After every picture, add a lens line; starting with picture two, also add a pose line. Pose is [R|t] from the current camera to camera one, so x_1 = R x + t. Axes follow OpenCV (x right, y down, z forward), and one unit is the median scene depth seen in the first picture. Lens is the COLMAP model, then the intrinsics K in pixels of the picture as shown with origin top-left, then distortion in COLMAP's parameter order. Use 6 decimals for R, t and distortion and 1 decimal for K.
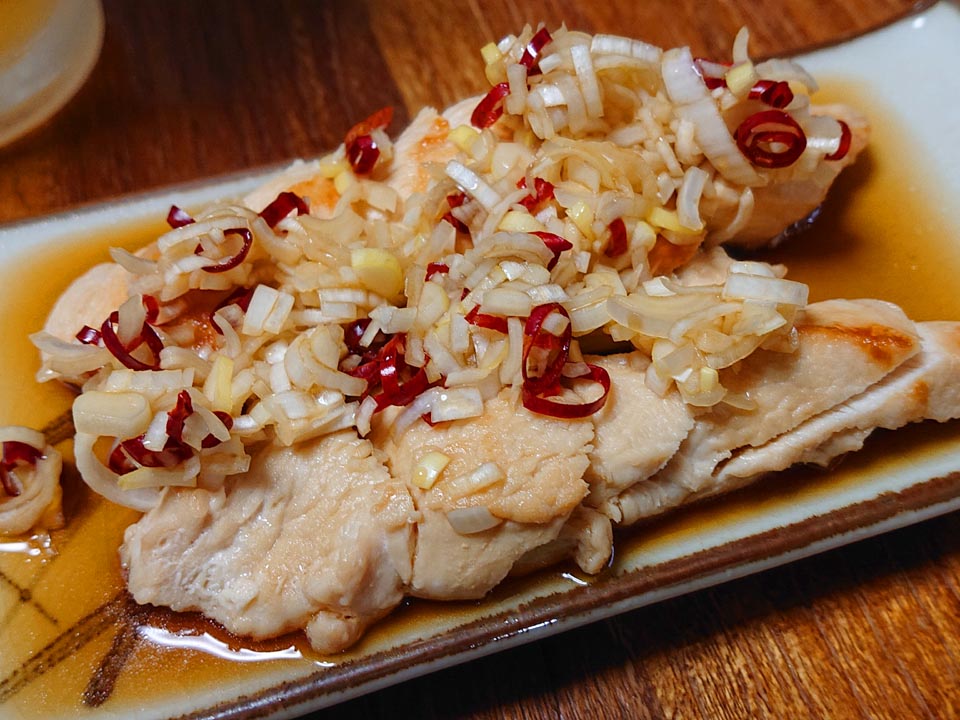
lens RADIAL K [[811.7, 0, 481.6], [0, 811.7, 357.9], [0, 0, 1]] dist [0.021020, -0.006957]
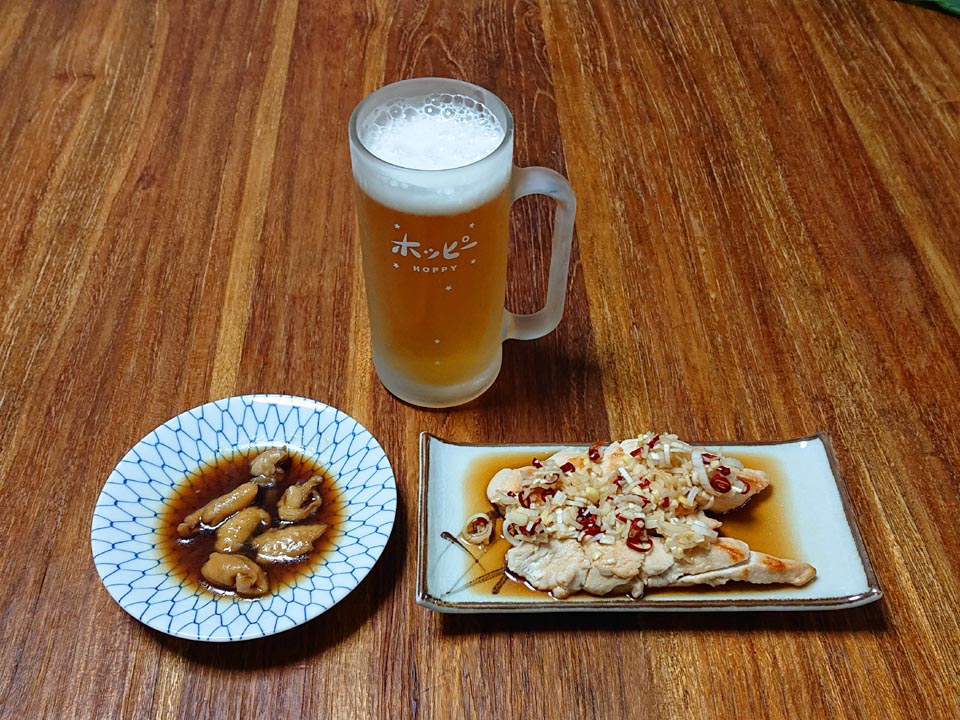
lens RADIAL K [[811.7, 0, 471.6], [0, 811.7, 368.1], [0, 0, 1]] dist [0.021020, -0.006957]
pose [[0.955992, 0.217752, -0.196631, -0.060794], [-0.243665, 0.962568, -0.118703, -0.093065], [0.163423, 0.161391, 0.973266, -2.570683]]
